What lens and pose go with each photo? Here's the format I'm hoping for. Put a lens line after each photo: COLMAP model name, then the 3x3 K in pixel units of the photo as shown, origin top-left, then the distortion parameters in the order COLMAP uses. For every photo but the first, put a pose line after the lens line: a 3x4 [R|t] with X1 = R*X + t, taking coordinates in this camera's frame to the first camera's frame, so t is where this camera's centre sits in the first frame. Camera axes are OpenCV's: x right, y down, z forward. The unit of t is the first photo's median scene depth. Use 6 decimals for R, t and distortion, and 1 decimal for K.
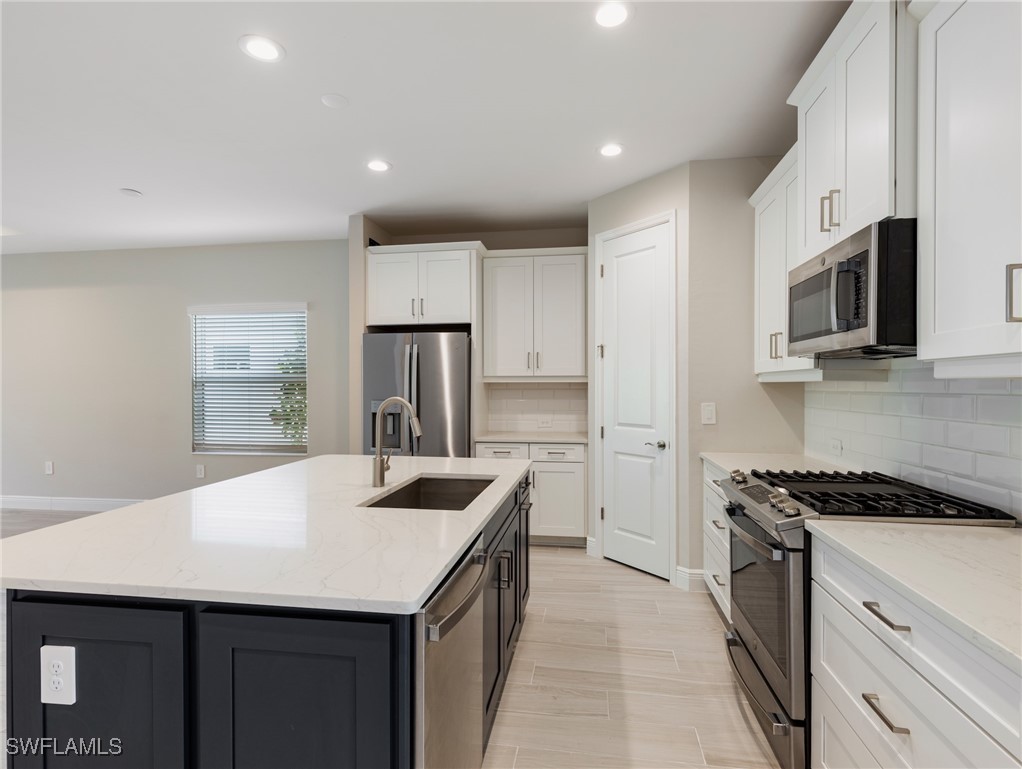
lens RADIAL K [[520.3, 0, 516.7], [0, 520.3, 387.4], [0, 0, 1]] dist [0.009444, -0.002629]
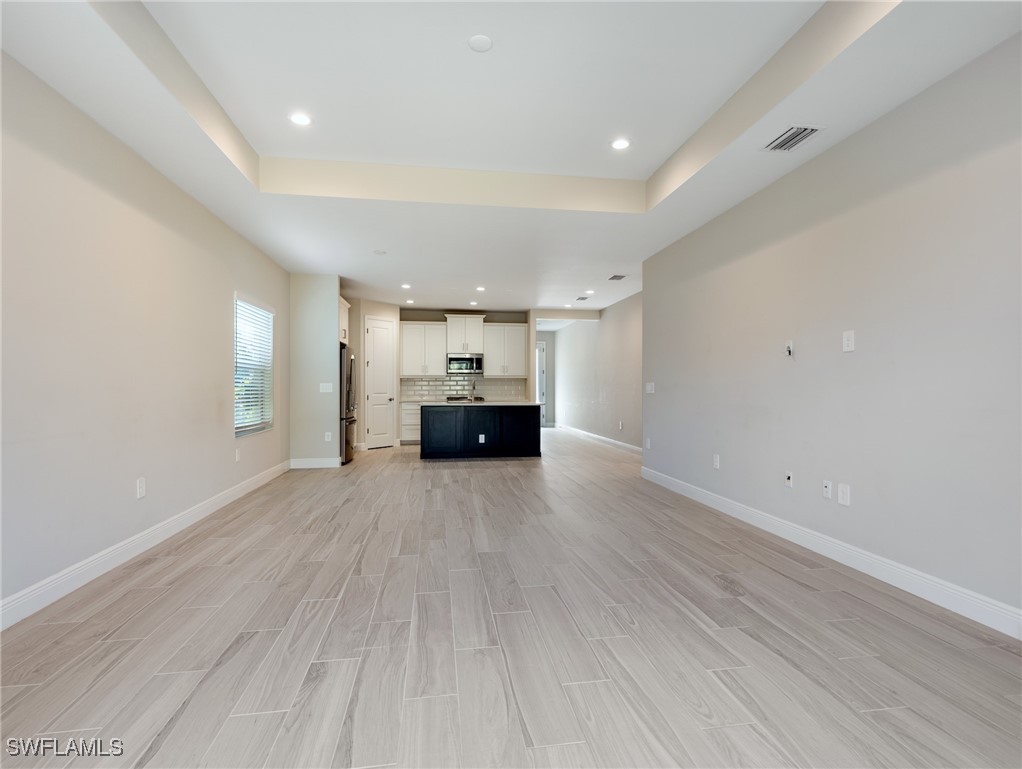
lens RADIAL K [[520.3, 0, 516.4], [0, 520.3, 386.6], [0, 0, 1]] dist [0.009444, -0.002629]
pose [[-0.297972, 0.005325, 0.954560, -2.653250], [0.007328, 0.999968, -0.003291, 0.054687], [-0.954546, 0.006014, -0.298002, 1.195119]]
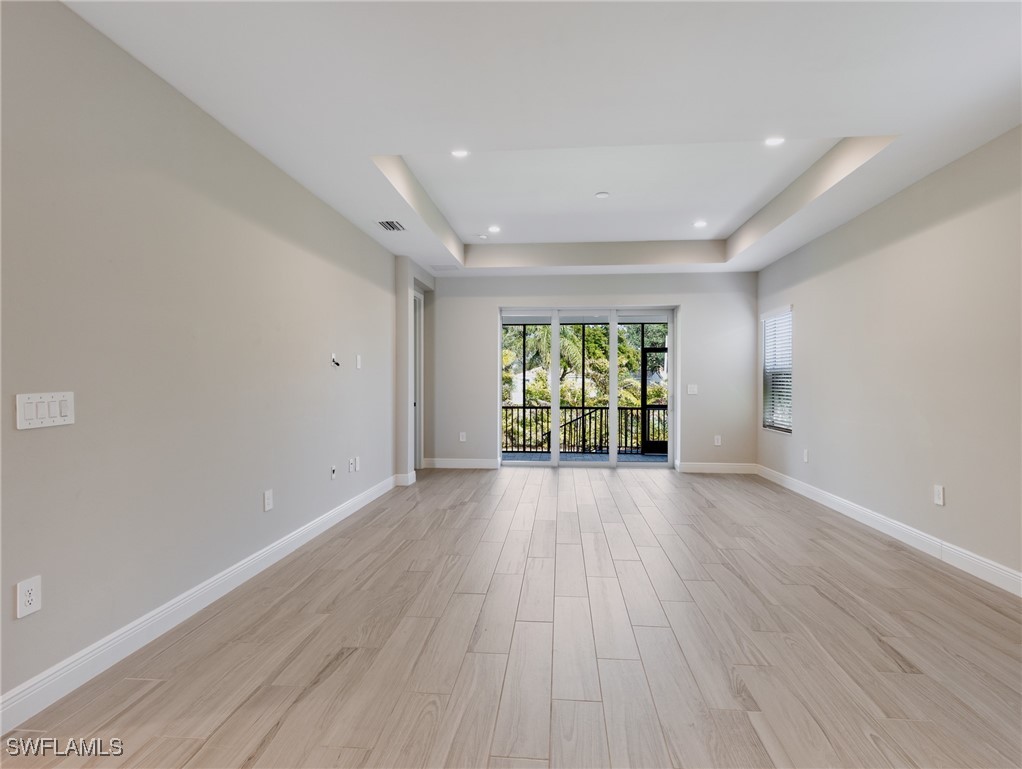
lens RADIAL K [[520.3, 0, 517.4], [0, 520.3, 378.5], [0, 0, 1]] dist [0.009444, -0.002629]
pose [[0.063508, -0.002665, -0.997978, -0.426194], [-0.006848, 0.999972, -0.003106, 0.020604], [0.997958, 0.007032, 0.063488, 0.677620]]
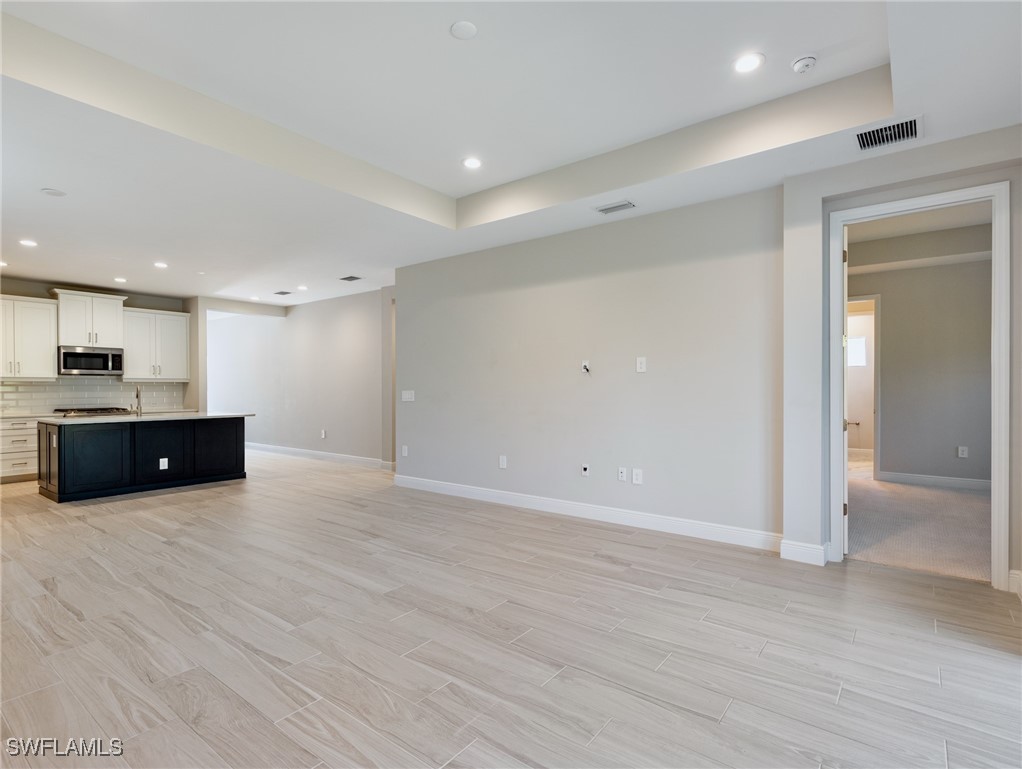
lens RADIAL K [[520.3, 0, 519.2], [0, 520.3, 390.3], [0, 0, 1]] dist [0.009444, -0.002629]
pose [[-0.875449, 0.001984, 0.483307, -2.284370], [0.007905, 0.999917, 0.010215, 0.020859], [-0.483246, 0.012763, -0.875391, 1.631014]]
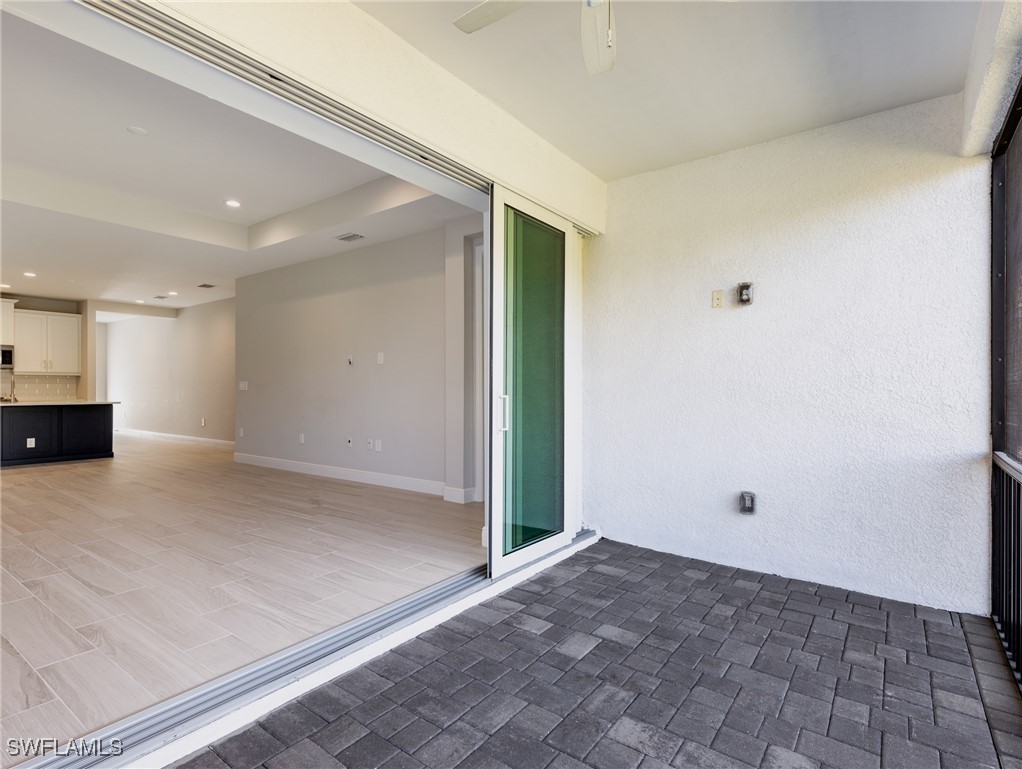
lens RADIAL K [[520.3, 0, 519.7], [0, 520.3, 388.7], [0, 0, 1]] dist [0.009444, -0.002629]
pose [[-0.888274, 0.002333, 0.459307, -3.103762], [0.005695, 0.999966, 0.005934, 0.062788], [-0.459278, 0.007886, -0.888258, 1.628327]]
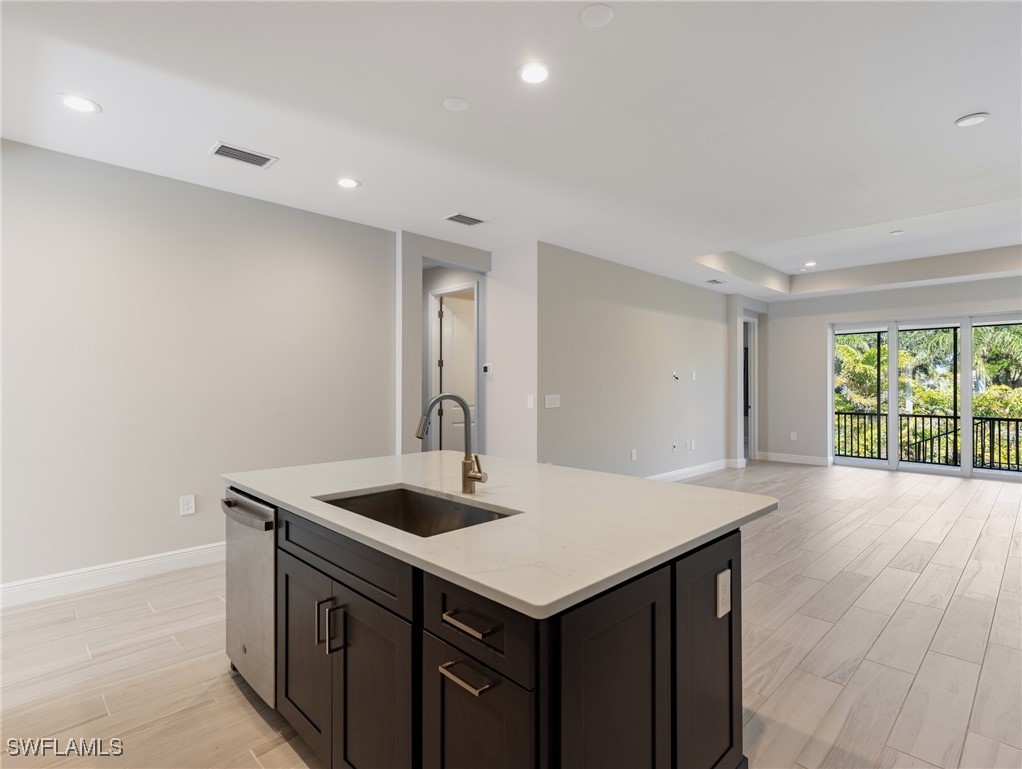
lens RADIAL K [[520.3, 0, 514.4], [0, 520.3, 380.5], [0, 0, 1]] dist [0.009444, -0.002629]
pose [[-0.601053, -0.005161, -0.799192, 0.258755], [-0.005525, 0.999982, -0.002303, -0.000283], [0.799190, 0.003031, -0.601071, 1.028185]]
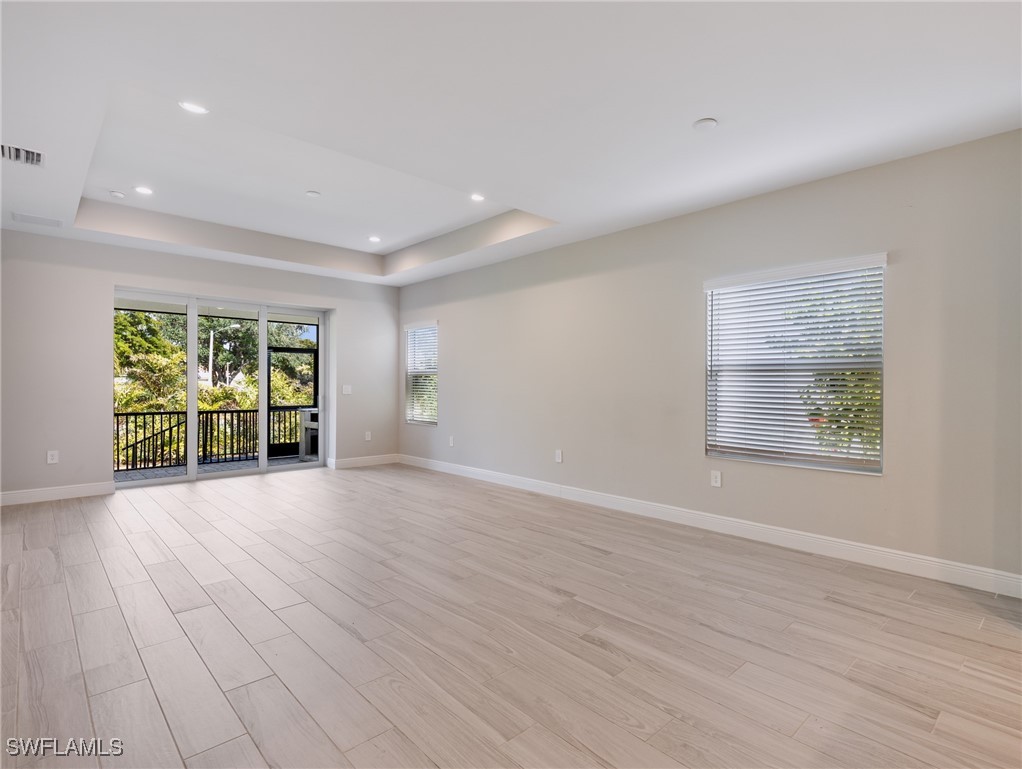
lens RADIAL K [[520.3, 0, 515.5], [0, 520.3, 388.3], [0, 0, 1]] dist [0.009444, -0.002629]
pose [[0.781825, 0.012819, -0.623366, -0.515373], [-0.012031, 0.999913, 0.005474, 0.025172], [0.623382, 0.003220, 0.781911, 0.227771]]
